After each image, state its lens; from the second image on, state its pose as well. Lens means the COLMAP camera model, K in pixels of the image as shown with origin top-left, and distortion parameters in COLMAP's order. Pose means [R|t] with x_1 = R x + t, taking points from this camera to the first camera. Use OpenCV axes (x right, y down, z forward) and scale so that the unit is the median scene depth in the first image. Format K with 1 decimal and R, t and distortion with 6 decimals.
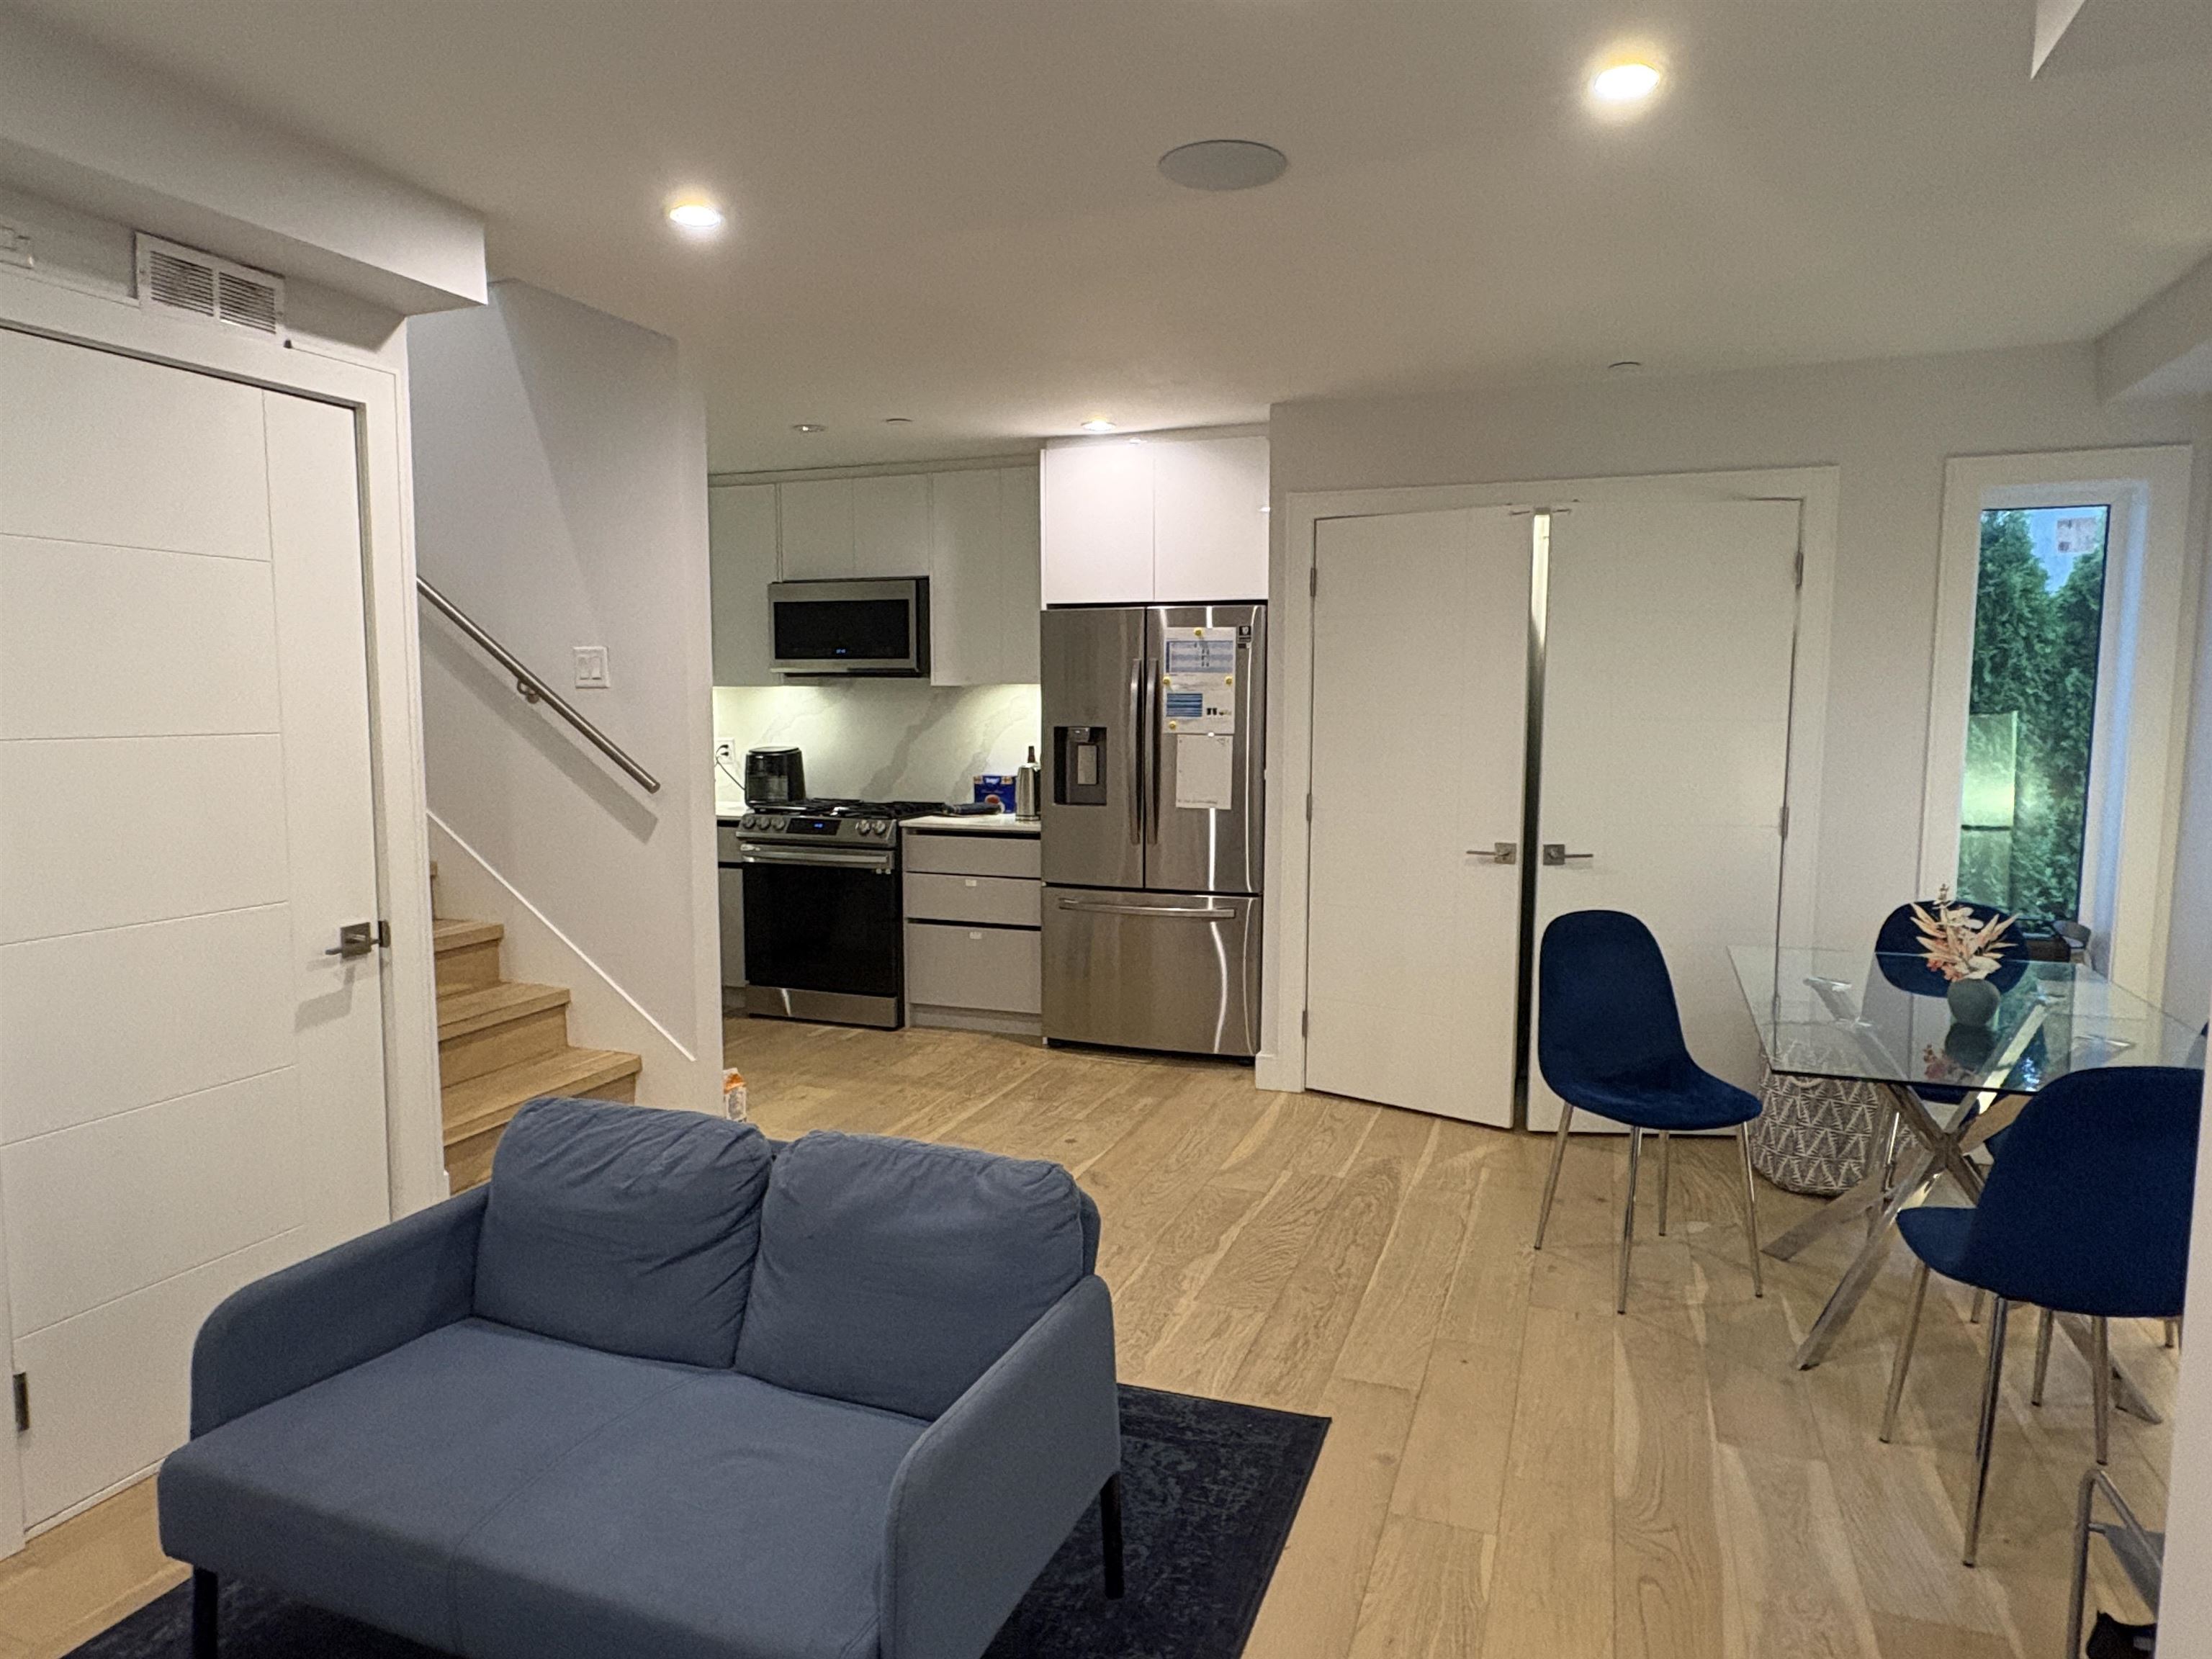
lens RADIAL K [[1361.4, 0, 1110.4], [0, 1361.4, 830.9], [0, 0, 1]] dist [0.000648, 0.002543]
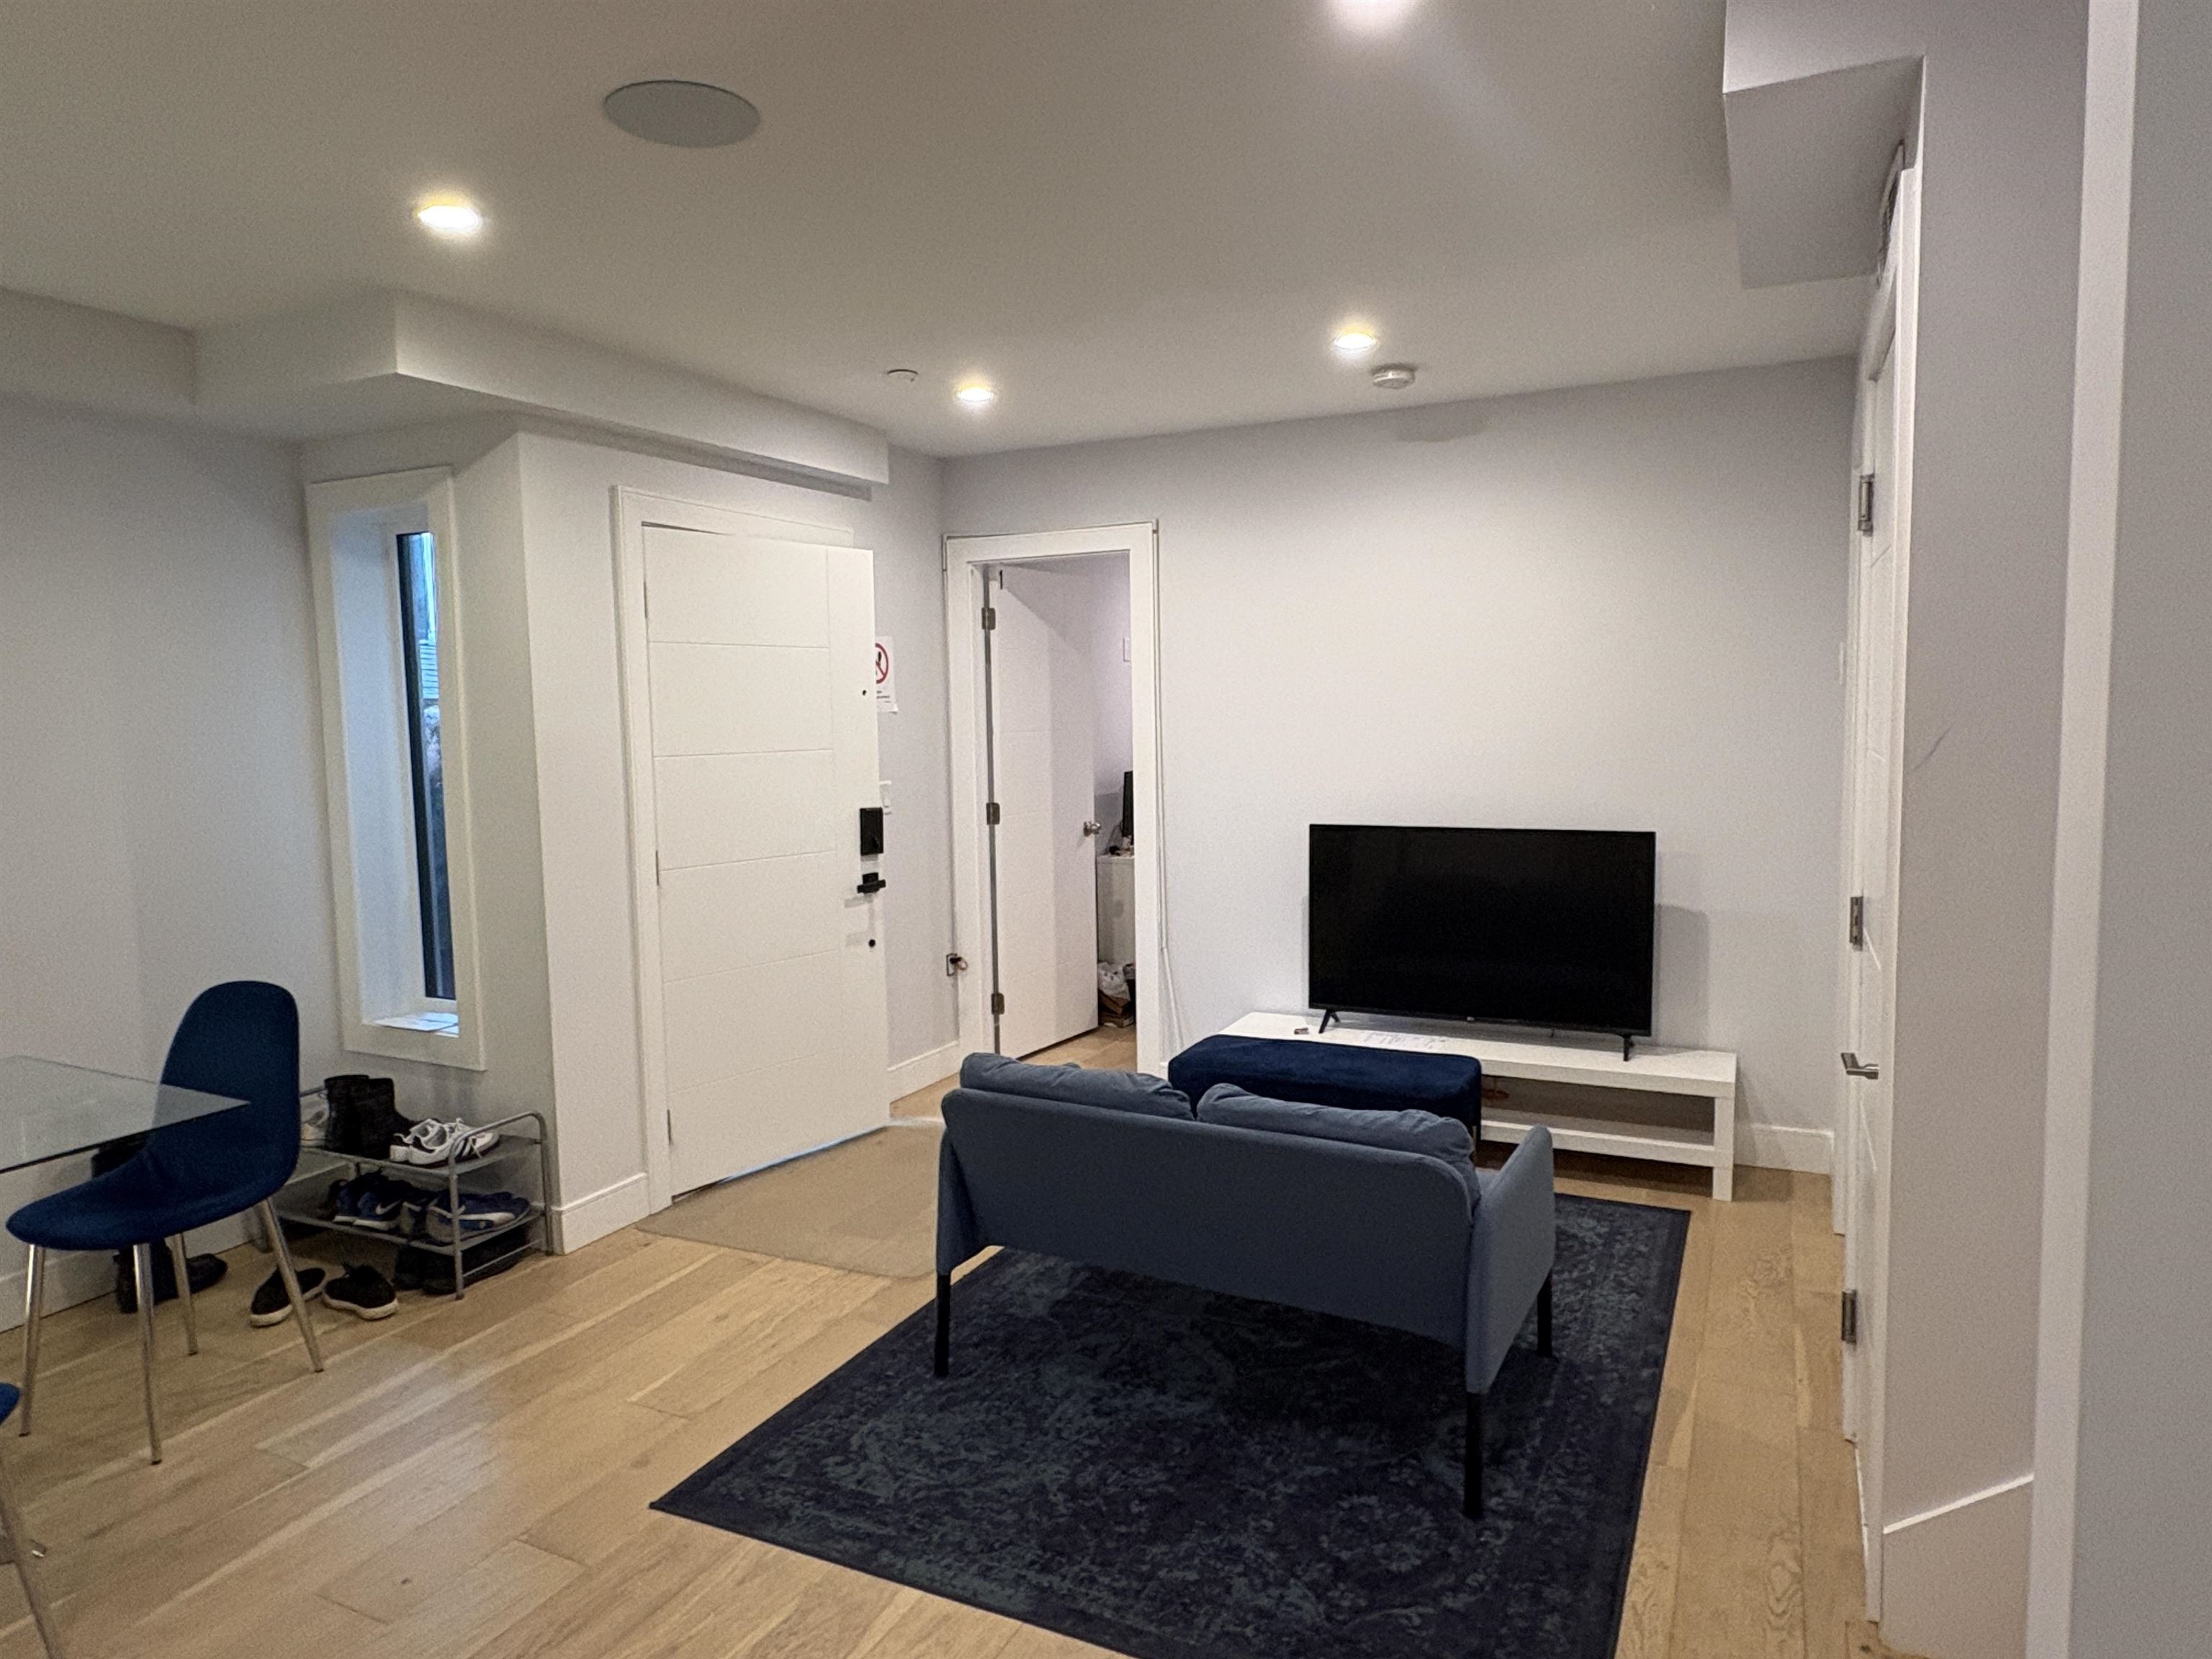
lens RADIAL K [[1361.4, 0, 1104.9], [0, 1361.4, 822.5], [0, 0, 1]] dist [0.000648, 0.002543]
pose [[-0.994654, 0.006509, 0.103055, -0.145006], [0.026225, 0.981211, 0.191147, -0.117847], [-0.099874, 0.192828, -0.976136, 1.041165]]
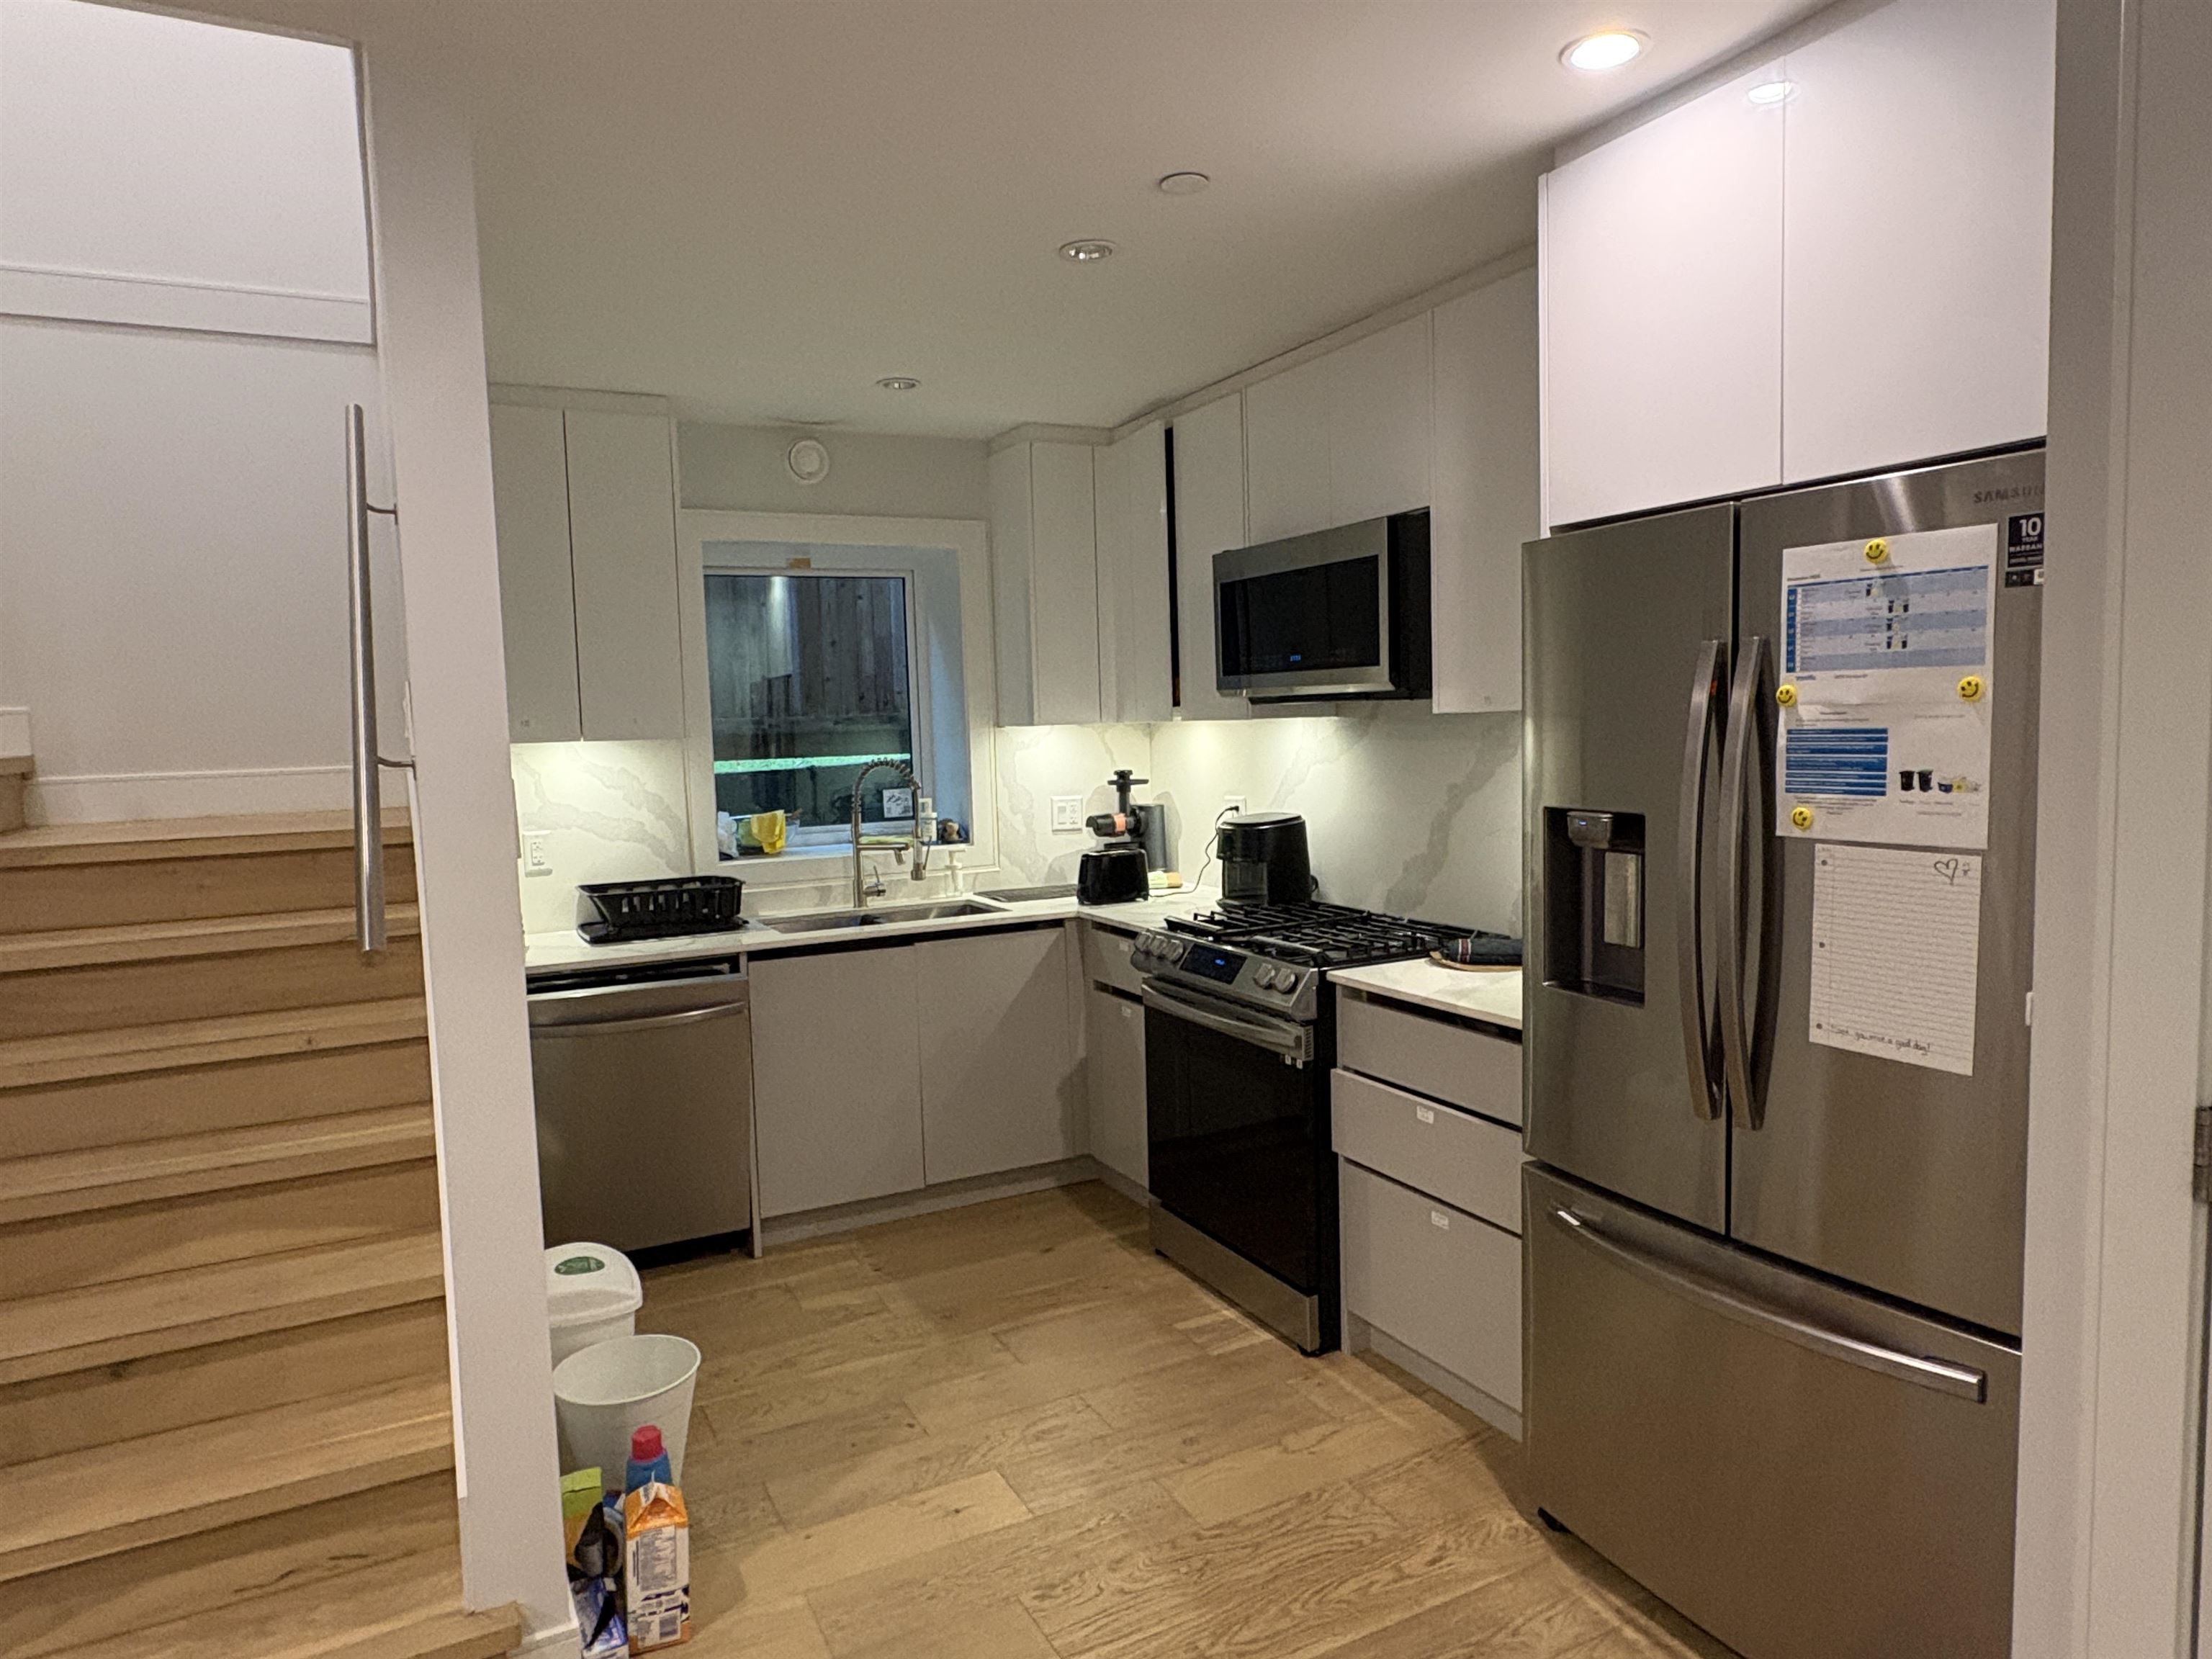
lens RADIAL K [[1361.4, 0, 1101.5], [0, 1361.4, 835.1], [0, 0, 1]] dist [0.000648, 0.002543]
pose [[0.736859, 0.034317, -0.675175, 0.168564], [-0.038774, 0.999212, 0.008471, -0.075405], [0.674933, 0.019937, 0.737609, 0.667556]]
